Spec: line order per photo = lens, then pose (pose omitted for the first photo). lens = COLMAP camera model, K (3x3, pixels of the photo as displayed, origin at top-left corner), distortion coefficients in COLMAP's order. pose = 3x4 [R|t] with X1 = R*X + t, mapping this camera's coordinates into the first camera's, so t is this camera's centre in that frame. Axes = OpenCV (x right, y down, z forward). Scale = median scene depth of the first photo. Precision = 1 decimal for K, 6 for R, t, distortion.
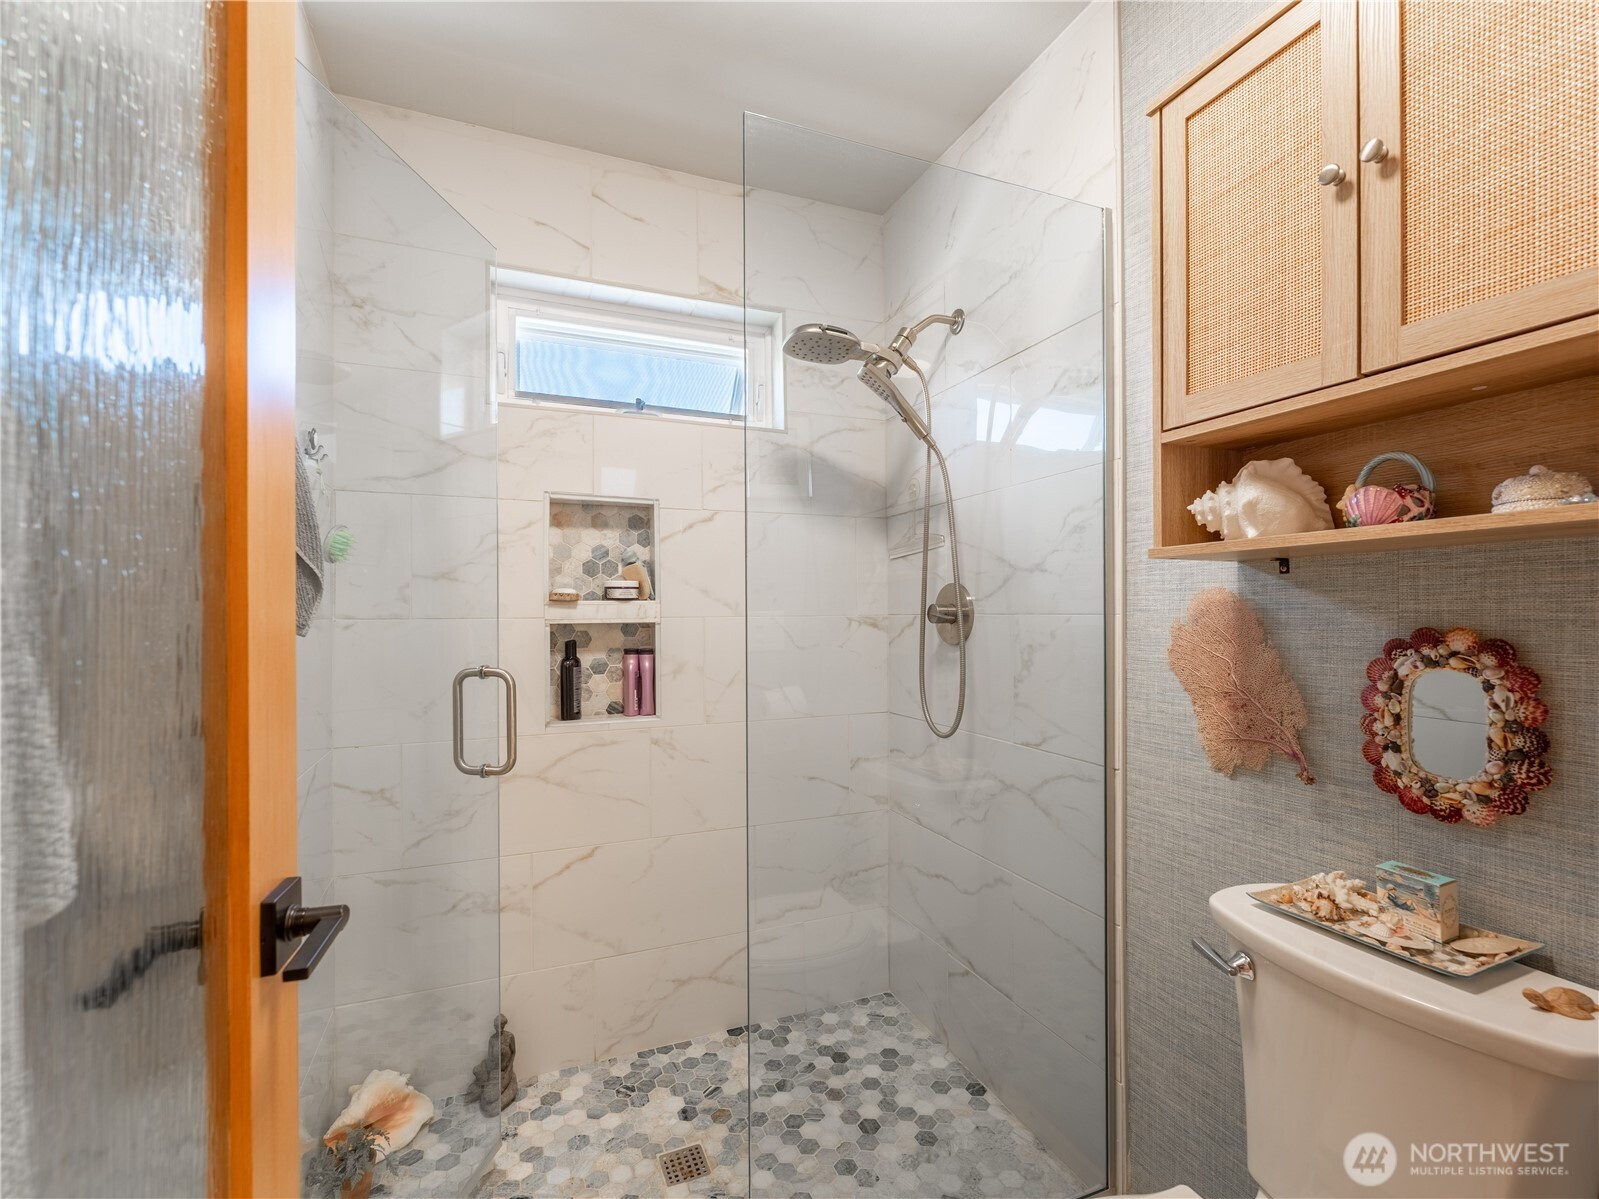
lens RADIAL K [[764.7, 0, 804.6], [0, 764.7, 610.0], [0, 0, 1]] dist [-0.001396, -0.001777]
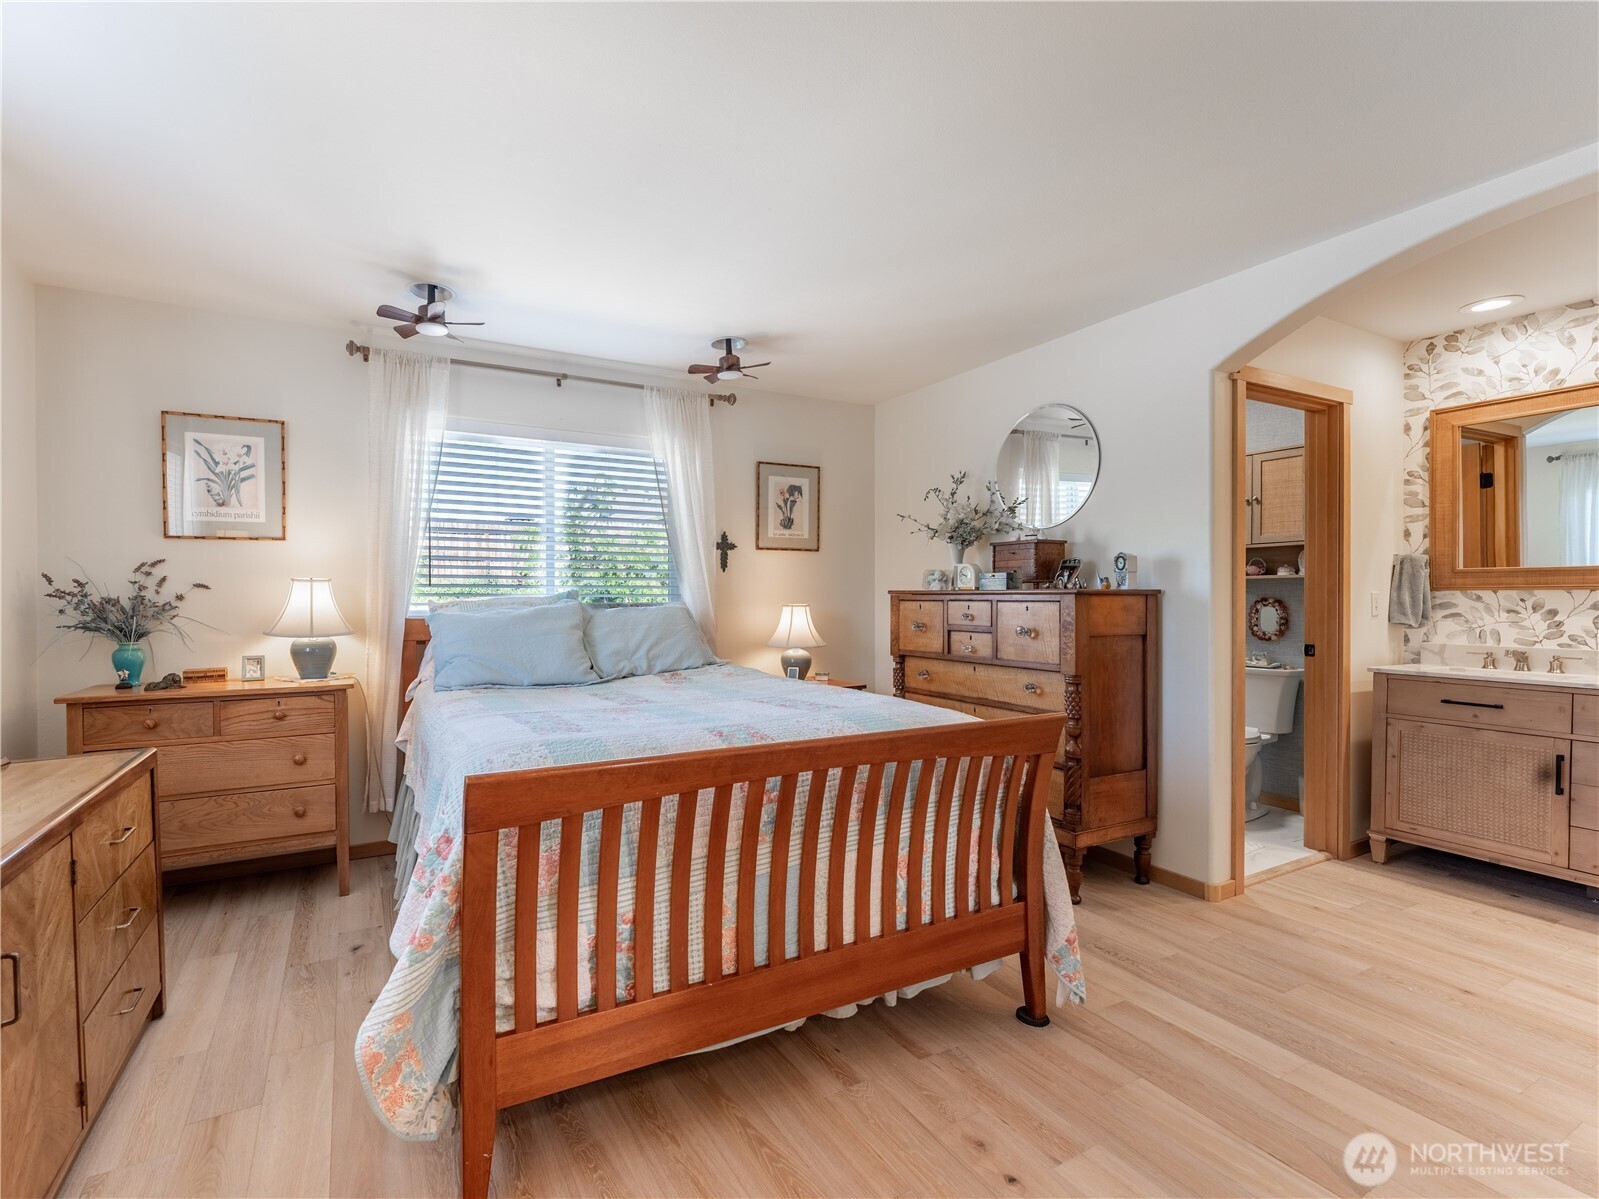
lens RADIAL K [[685.4, 0, 786.6], [0, 685.4, 600.8], [0, 0, 1]] dist [-0.000489, 0.000202]
pose [[0.995923, 0.001960, 0.090188, -1.959996], [-0.002889, 0.999944, 0.010174, 0.009018], [-0.090163, -0.010393, 0.995873, -2.307178]]
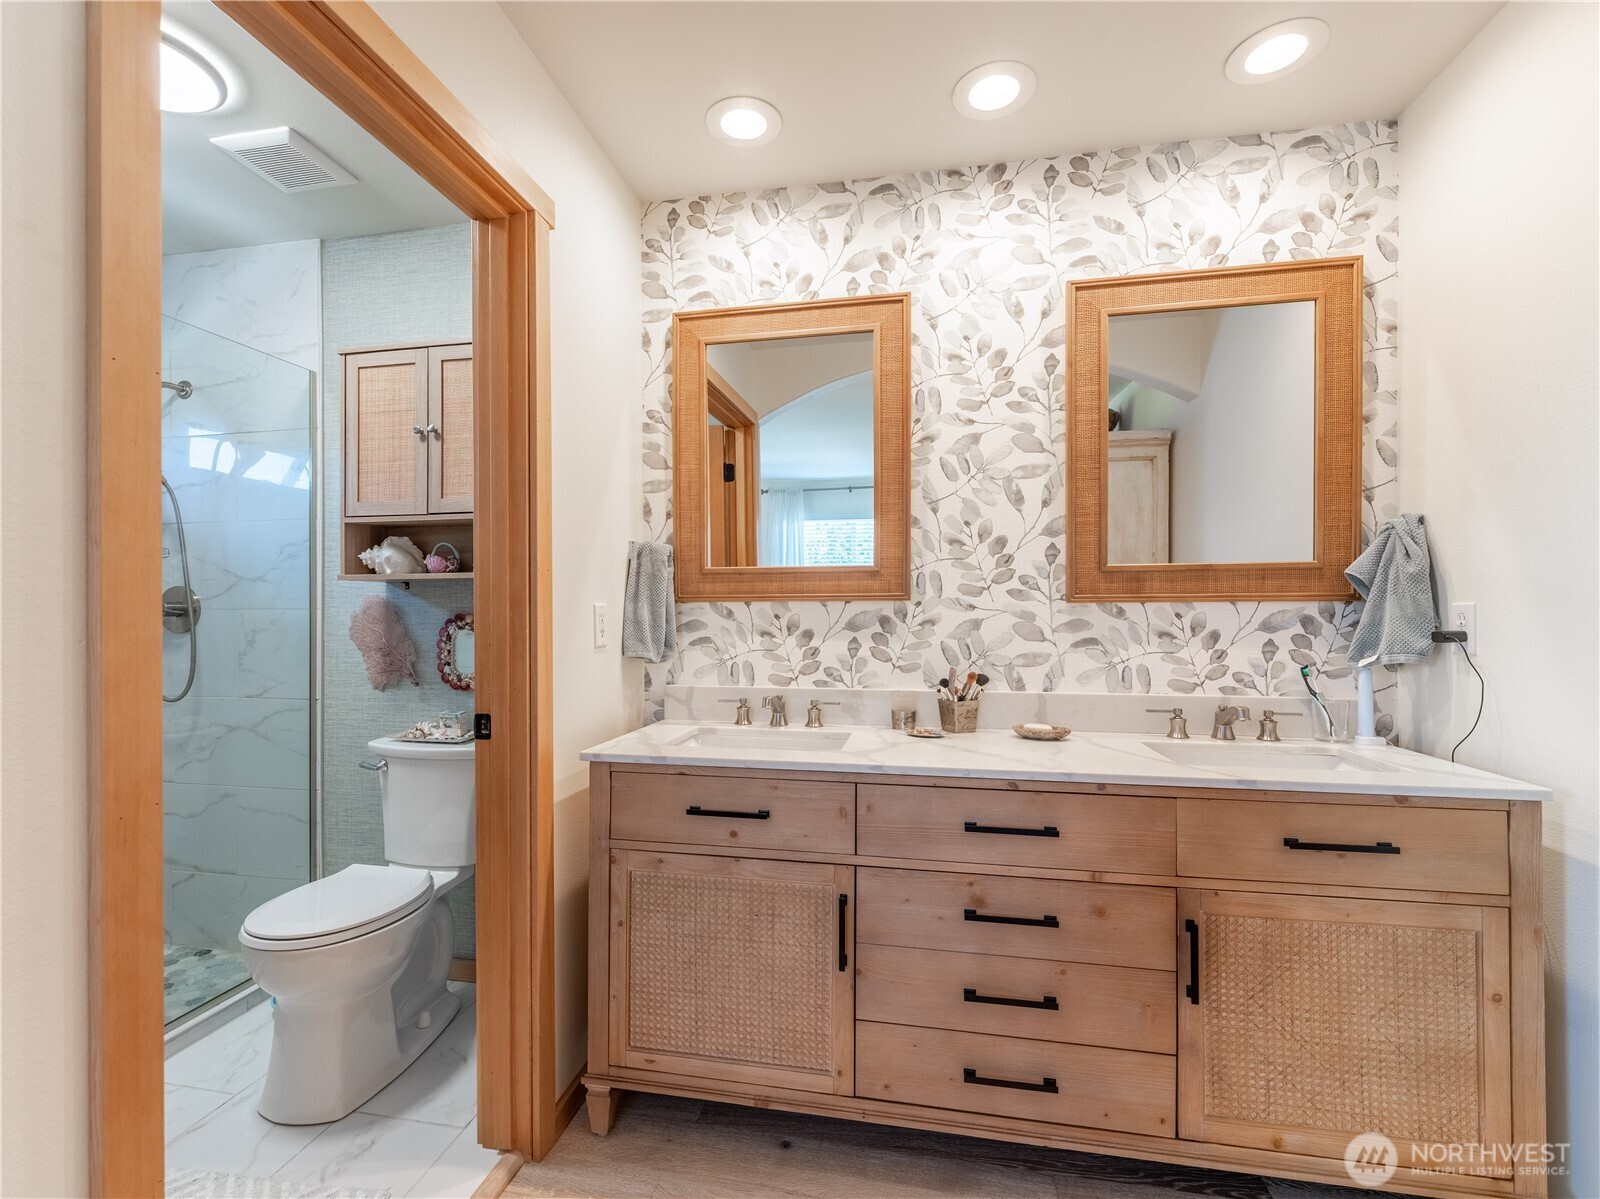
lens RADIAL K [[707.5, 0, 791.4], [0, 707.5, 606.3], [0, 0, 1]] dist [-0.003316, -0.000077]
pose [[0.549094, 0.004194, 0.835750, -0.438792], [-0.001314, 0.999991, -0.004155, 0.006388], [-0.835760, 0.001183, 0.549094, -0.999498]]
